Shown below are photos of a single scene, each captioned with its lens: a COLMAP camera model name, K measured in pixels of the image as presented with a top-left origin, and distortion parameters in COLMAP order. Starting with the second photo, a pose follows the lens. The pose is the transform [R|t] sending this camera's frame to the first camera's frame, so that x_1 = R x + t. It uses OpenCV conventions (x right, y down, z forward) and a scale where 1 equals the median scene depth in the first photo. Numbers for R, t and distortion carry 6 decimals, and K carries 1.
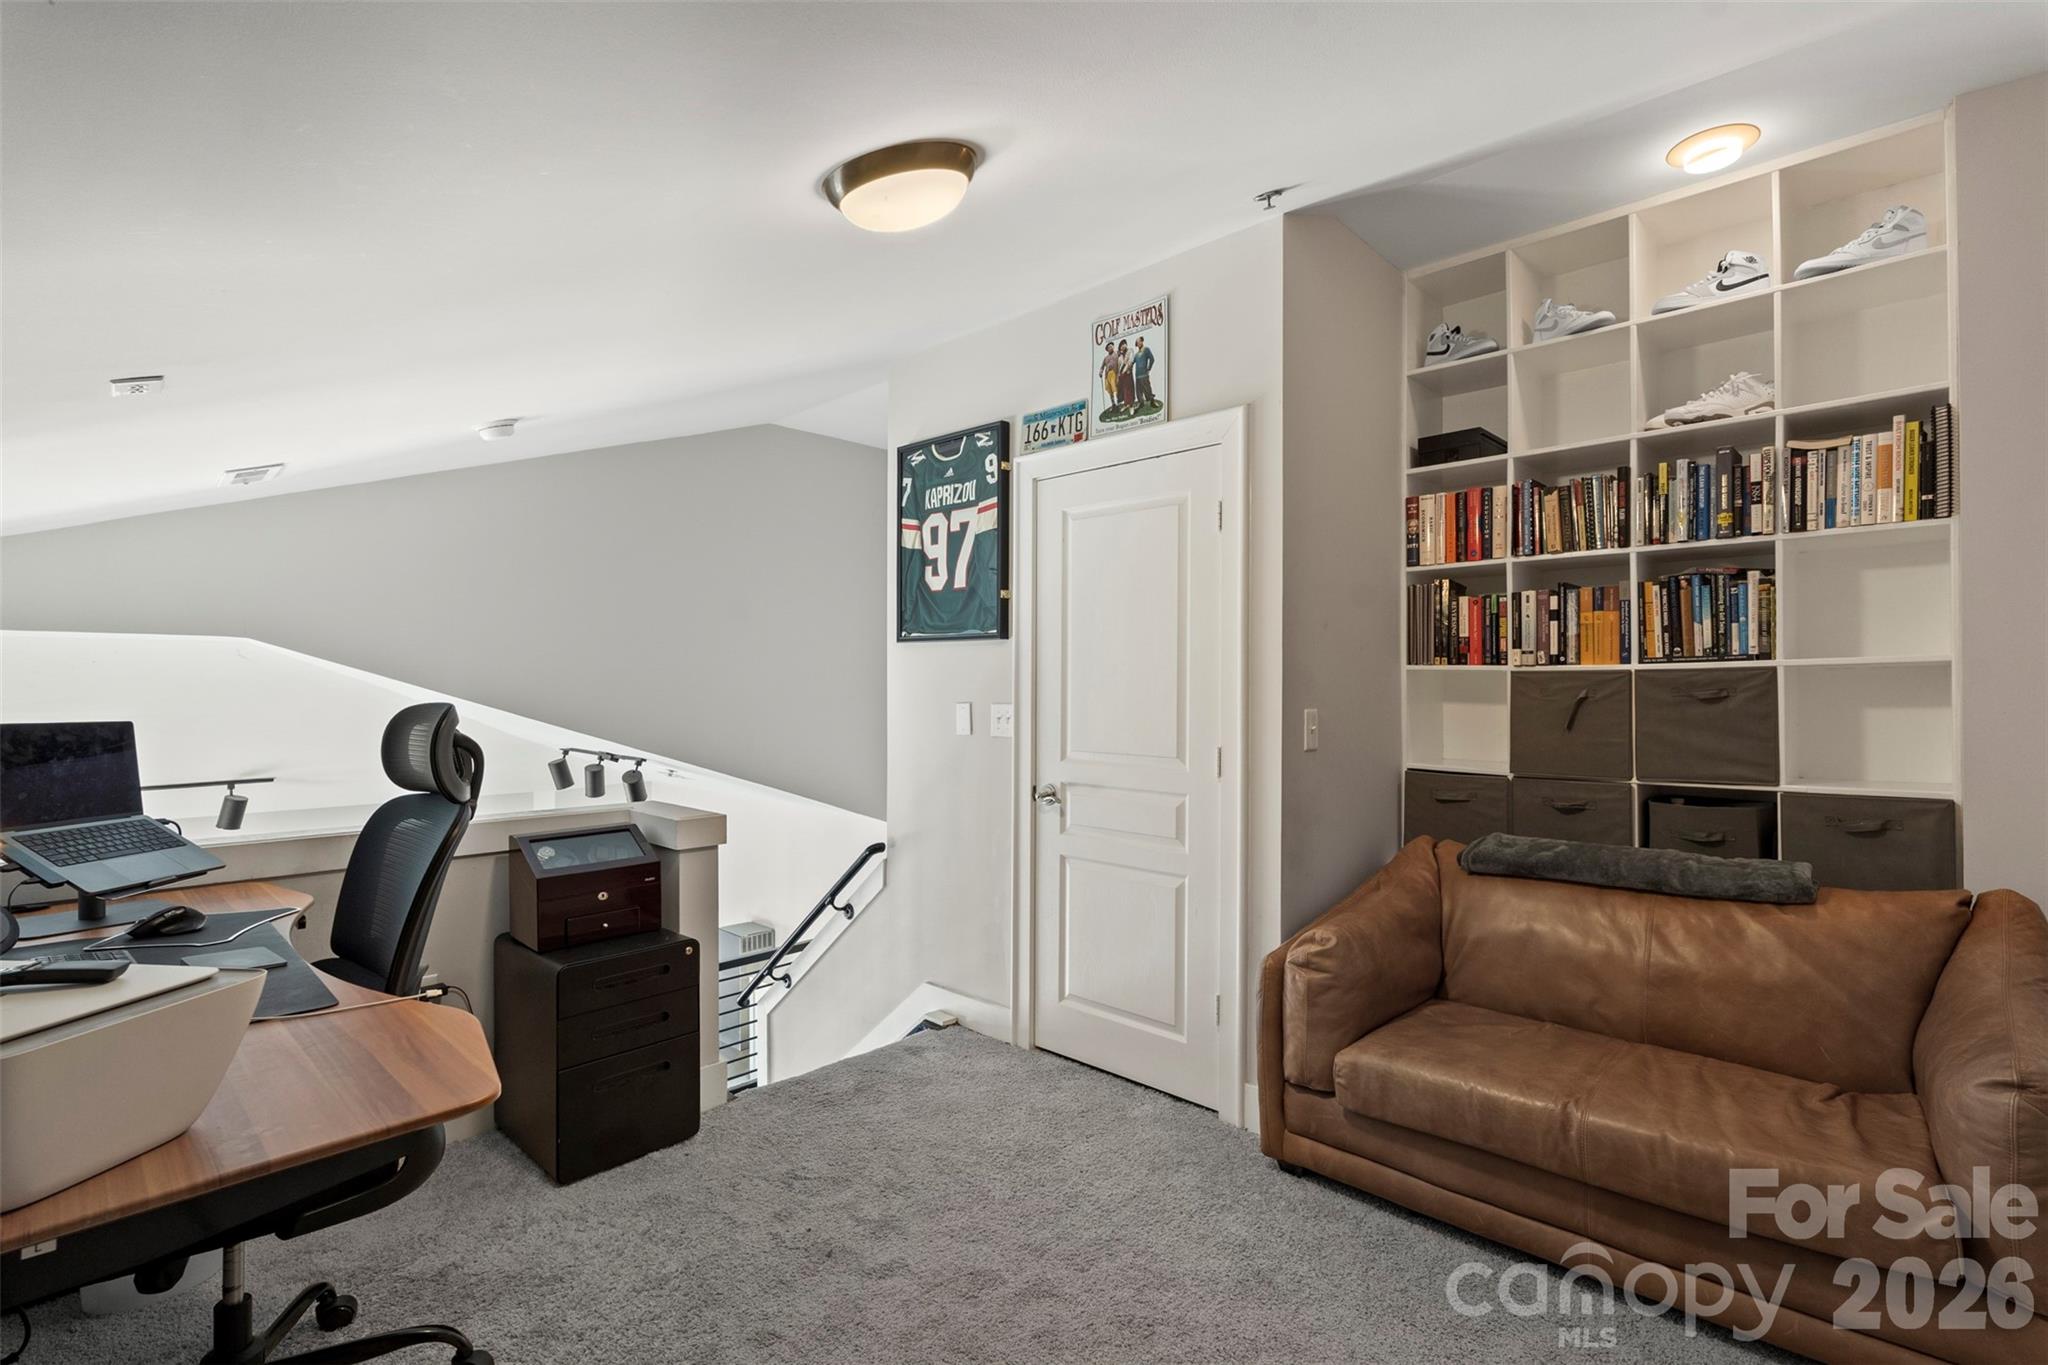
lens RADIAL K [[928.8, 0, 1024.0], [0, 928.8, 682.5], [0, 0, 1]] dist [0.000289, -0.000101]
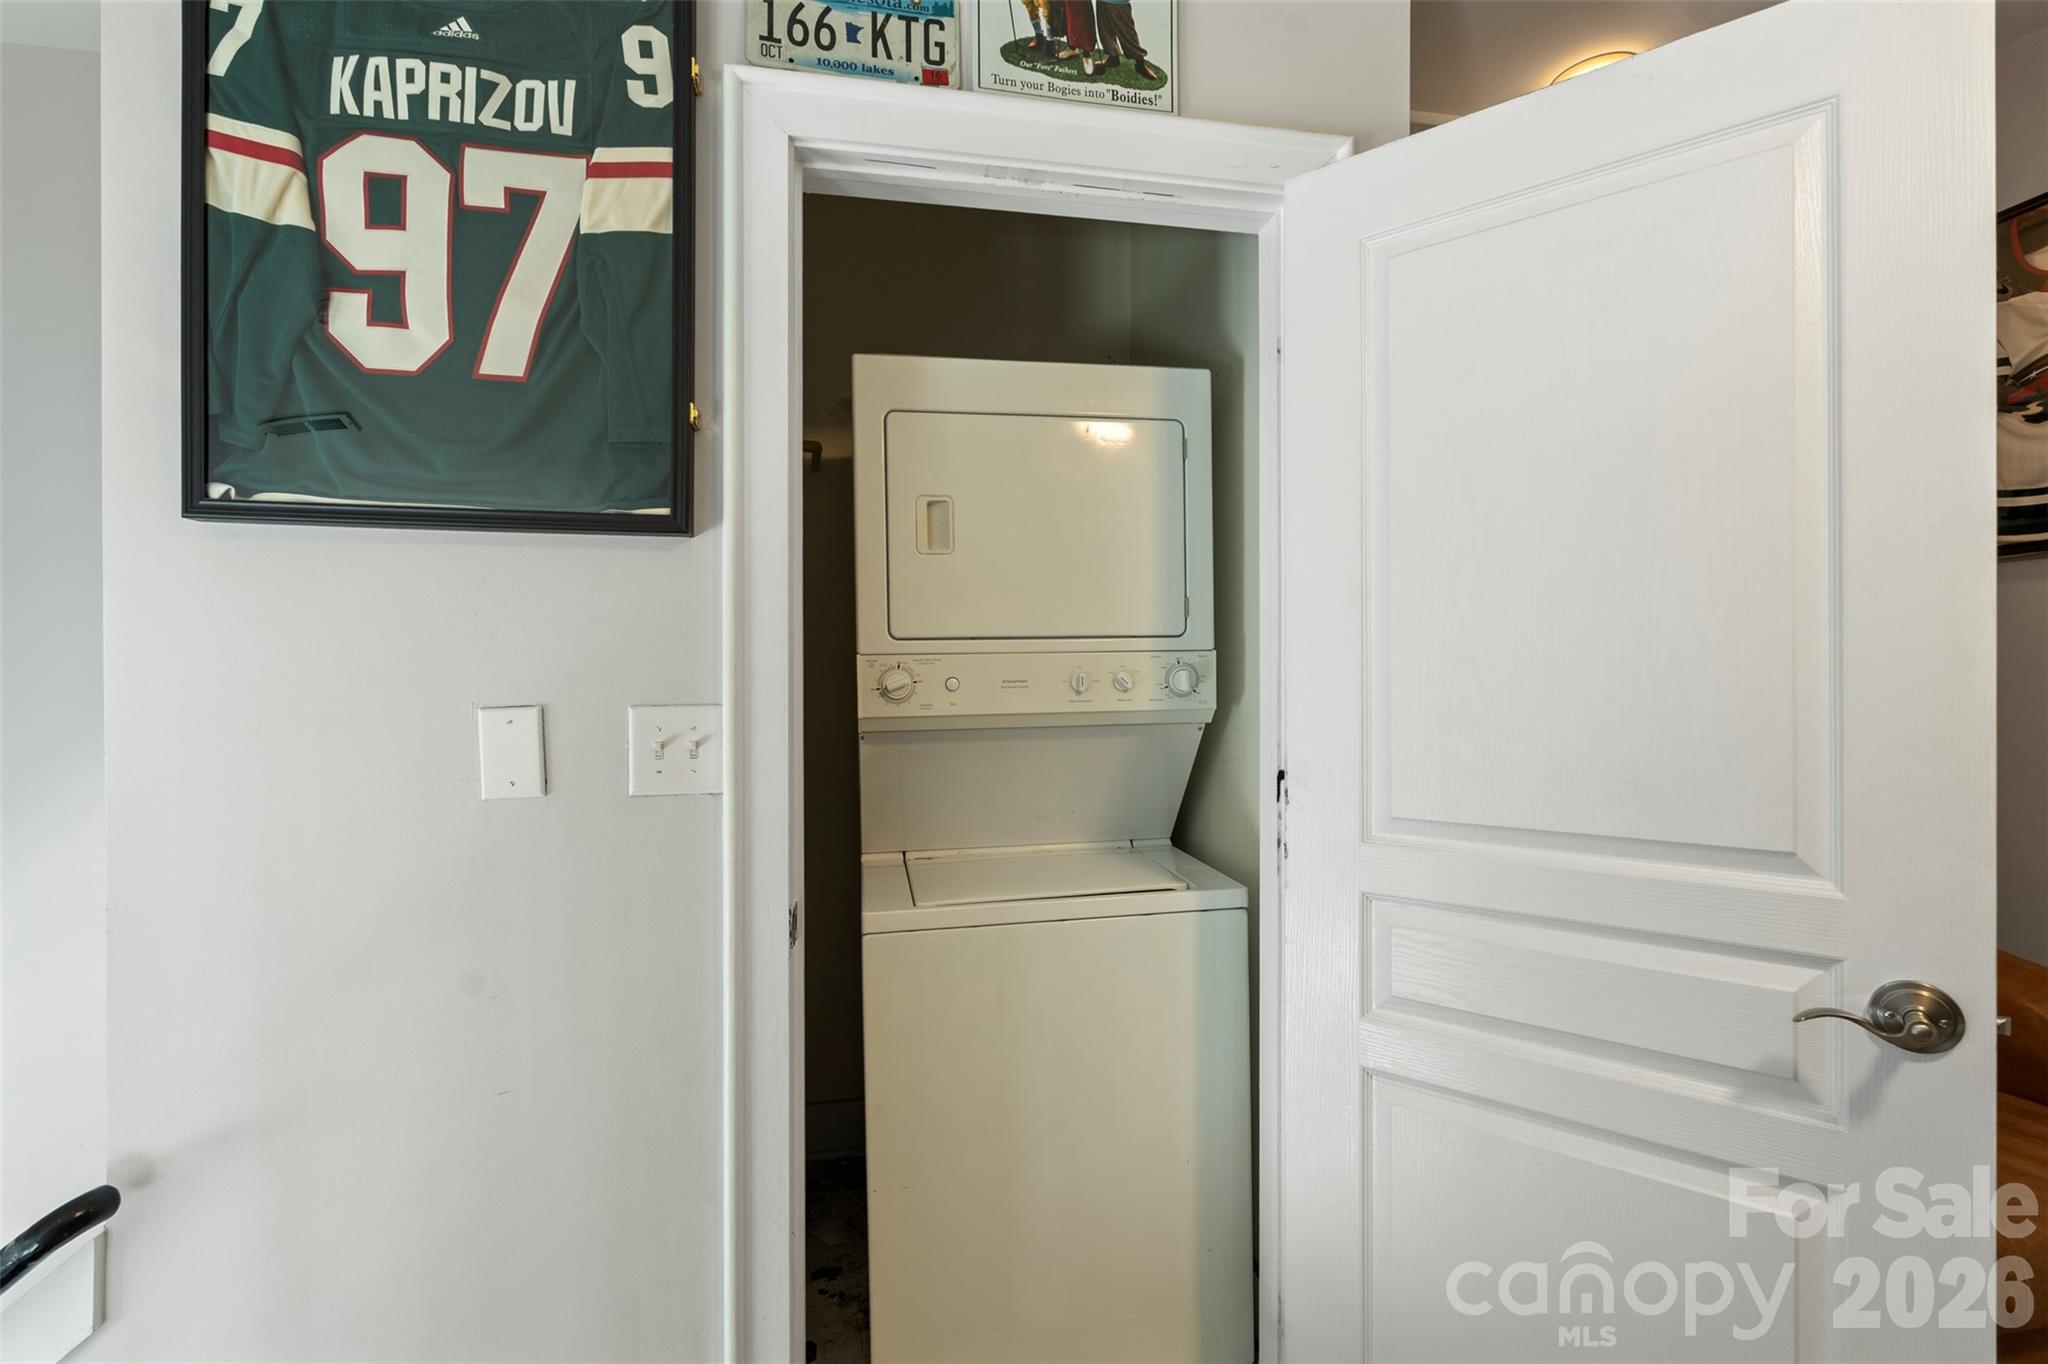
lens RADIAL K [[928.8, 0, 1024.0], [0, 928.8, 682.0], [0, 0, 1]] dist [0.000289, -0.000101]
pose [[0.591771, -0.004837, 0.806092, -0.235538], [-0.003975, 0.999952, 0.008918, 0.008293], [-0.806096, -0.008481, 0.591724, 0.640708]]
